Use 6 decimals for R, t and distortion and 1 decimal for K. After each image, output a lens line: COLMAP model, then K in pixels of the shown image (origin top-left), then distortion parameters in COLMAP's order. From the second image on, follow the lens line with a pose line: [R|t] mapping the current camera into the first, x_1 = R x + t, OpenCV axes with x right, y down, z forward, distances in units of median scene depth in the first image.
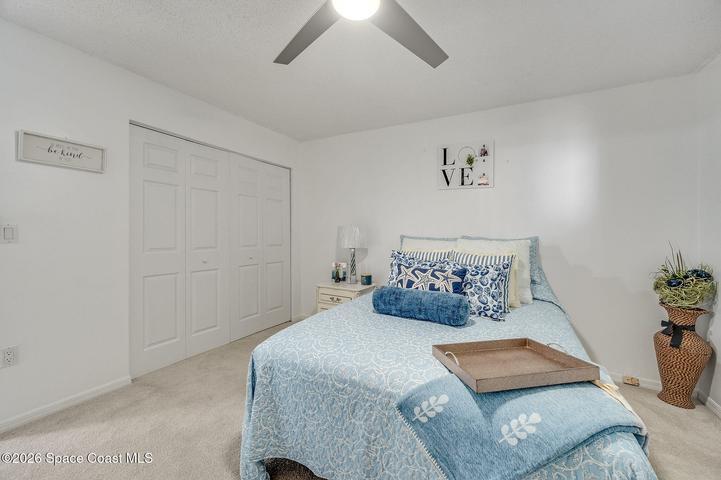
lens RADIAL K [[287.7, 0, 361.1], [0, 287.7, 238.2], [0, 0, 1]] dist [-0.001940, 0.001347]
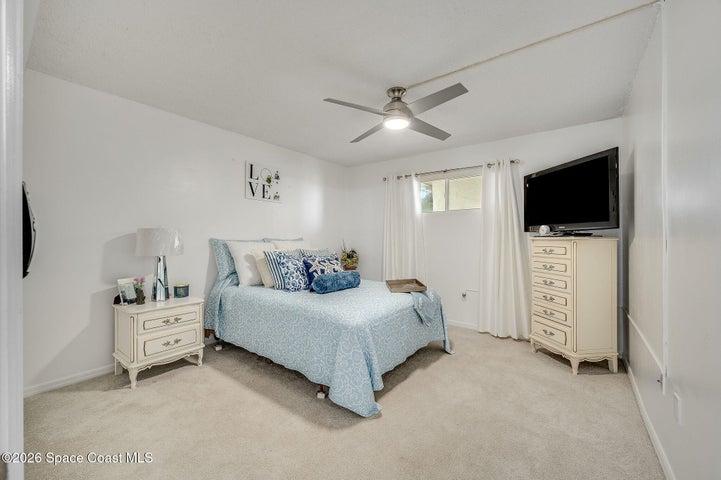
lens RADIAL K [[287.7, 0, 363.1], [0, 287.7, 236.1], [0, 0, 1]] dist [-0.001940, 0.001347]
pose [[0.147098, -0.013123, 0.989035, -0.837166], [0.007899, 0.999896, 0.012092, -0.028192], [-0.989090, 0.006034, 0.147187, 0.381531]]
